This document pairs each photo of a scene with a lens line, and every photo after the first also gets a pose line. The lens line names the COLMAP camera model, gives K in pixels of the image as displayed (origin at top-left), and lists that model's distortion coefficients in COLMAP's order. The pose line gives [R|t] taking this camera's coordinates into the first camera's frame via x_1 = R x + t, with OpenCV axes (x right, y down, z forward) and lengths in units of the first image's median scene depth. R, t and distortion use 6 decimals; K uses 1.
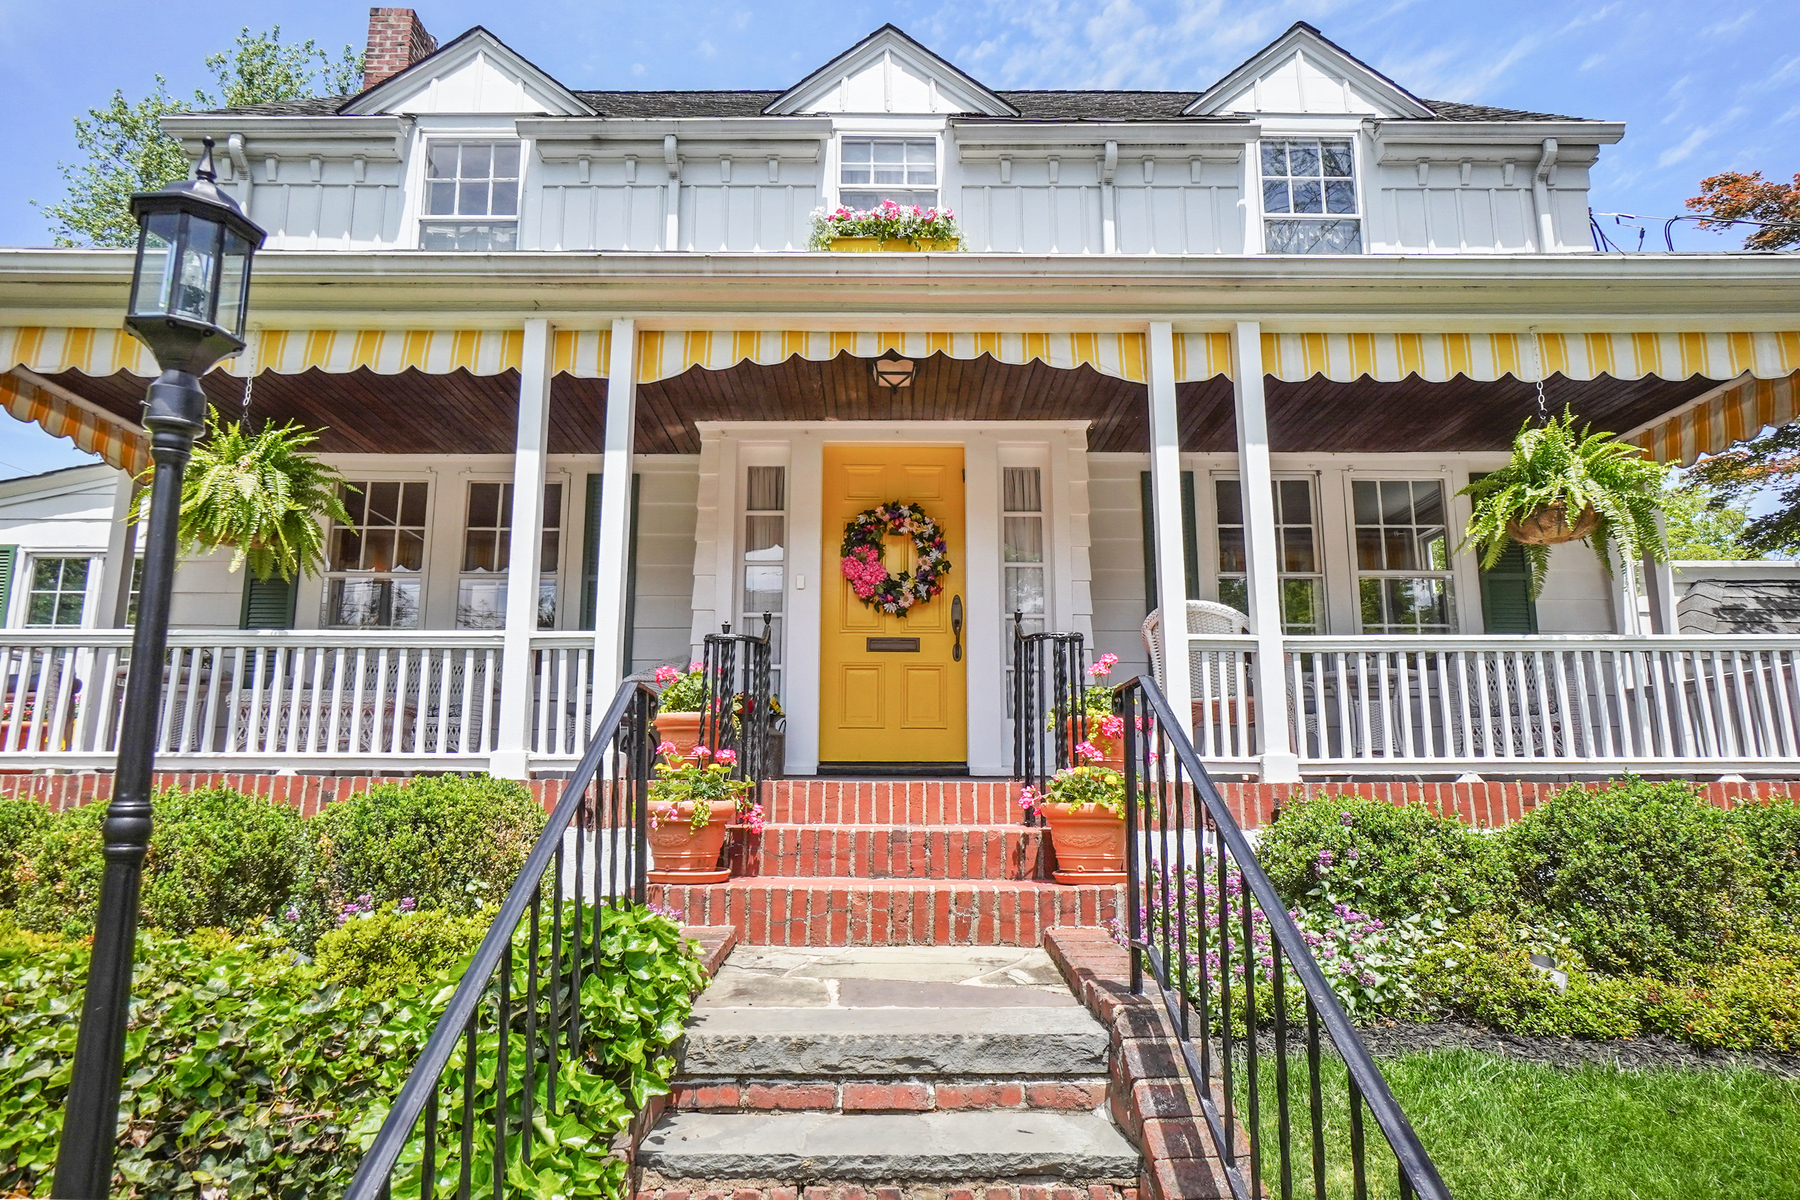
lens RADIAL K [[1112.5, 0, 900.0], [0, 1112.5, 600.0], [0, 0, 1]] dist [-0.019435, -0.000242]
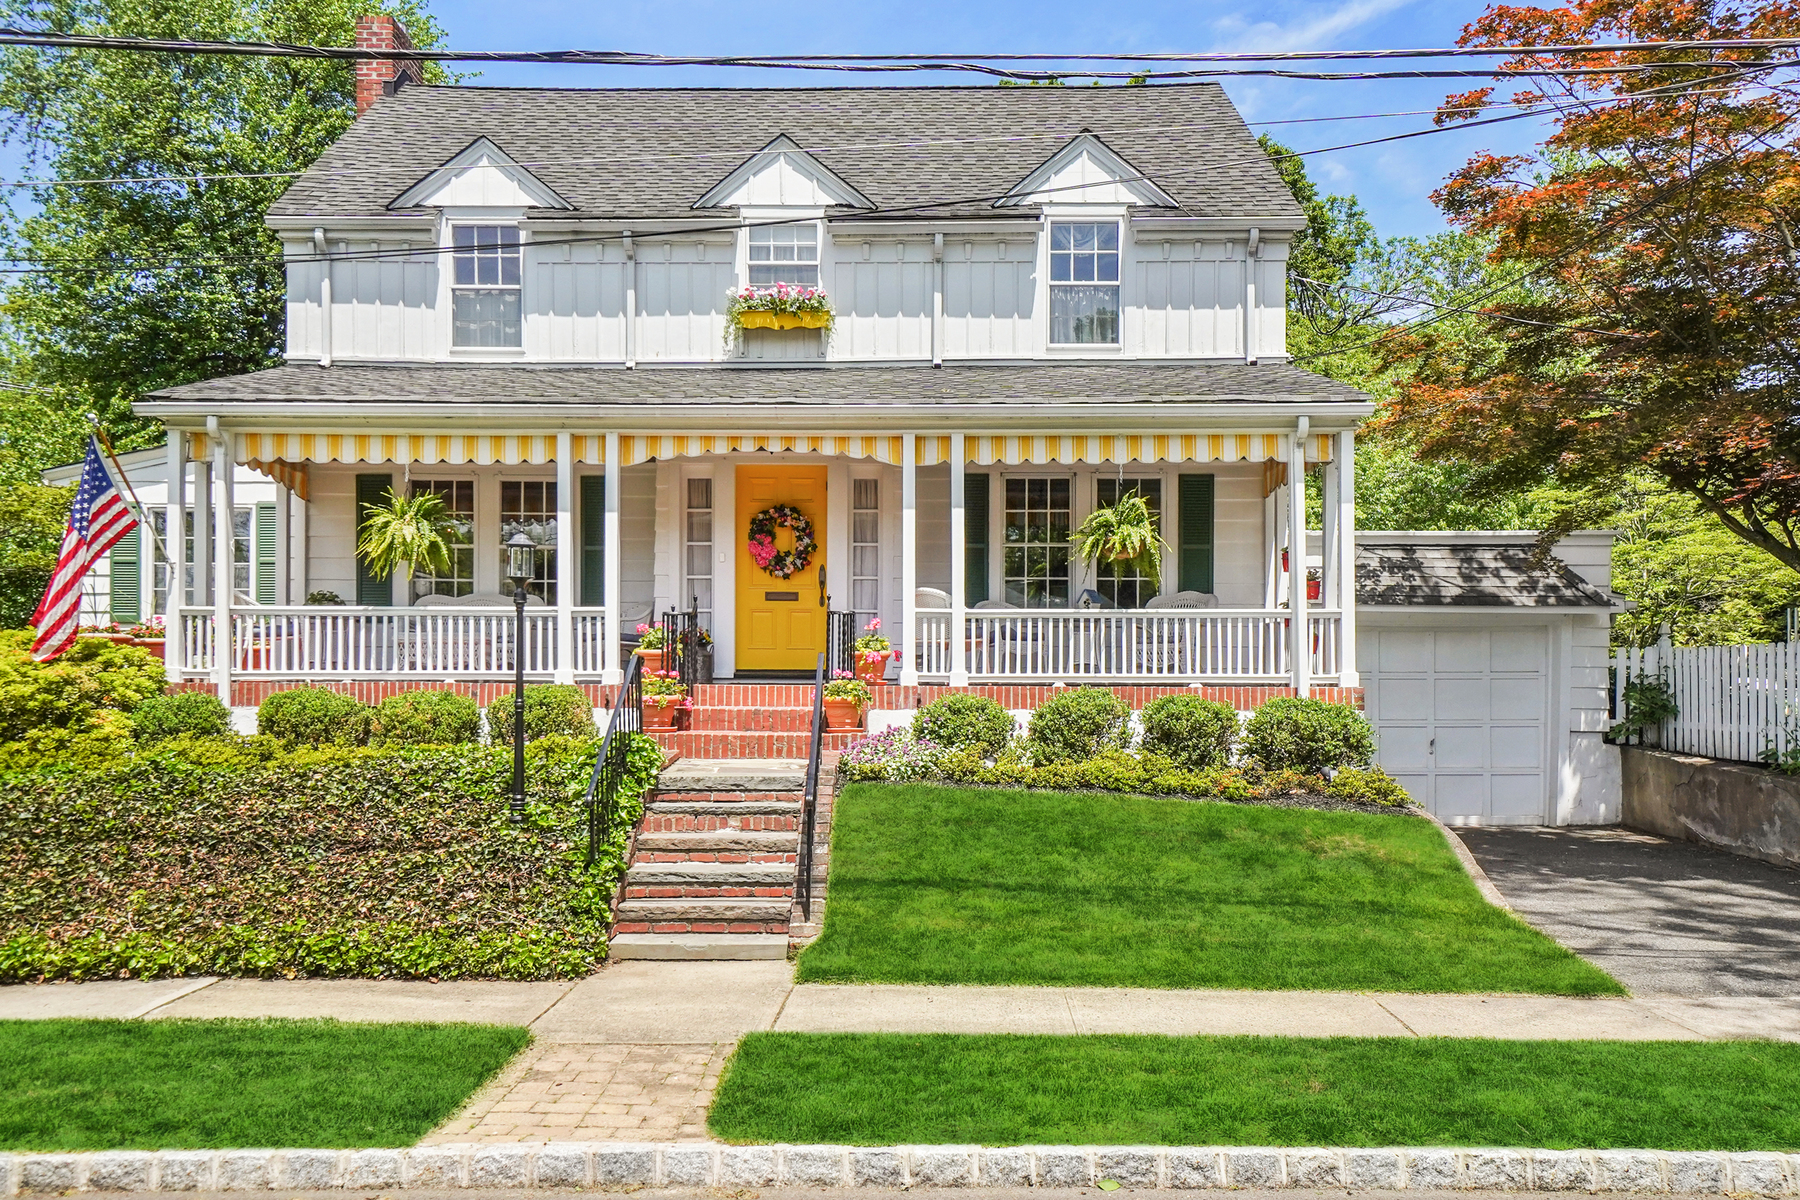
lens RADIAL K [[1522.1, 0, 897.0], [0, 1522.1, 691.3], [0, 0, 1]] dist [0.008058, 0.005403]
pose [[0.999683, 0.001409, -0.025153, 0.236510], [0.003194, 0.983292, 0.182006, -0.245900], [0.024990, -0.182028, 0.982976, -1.278629]]
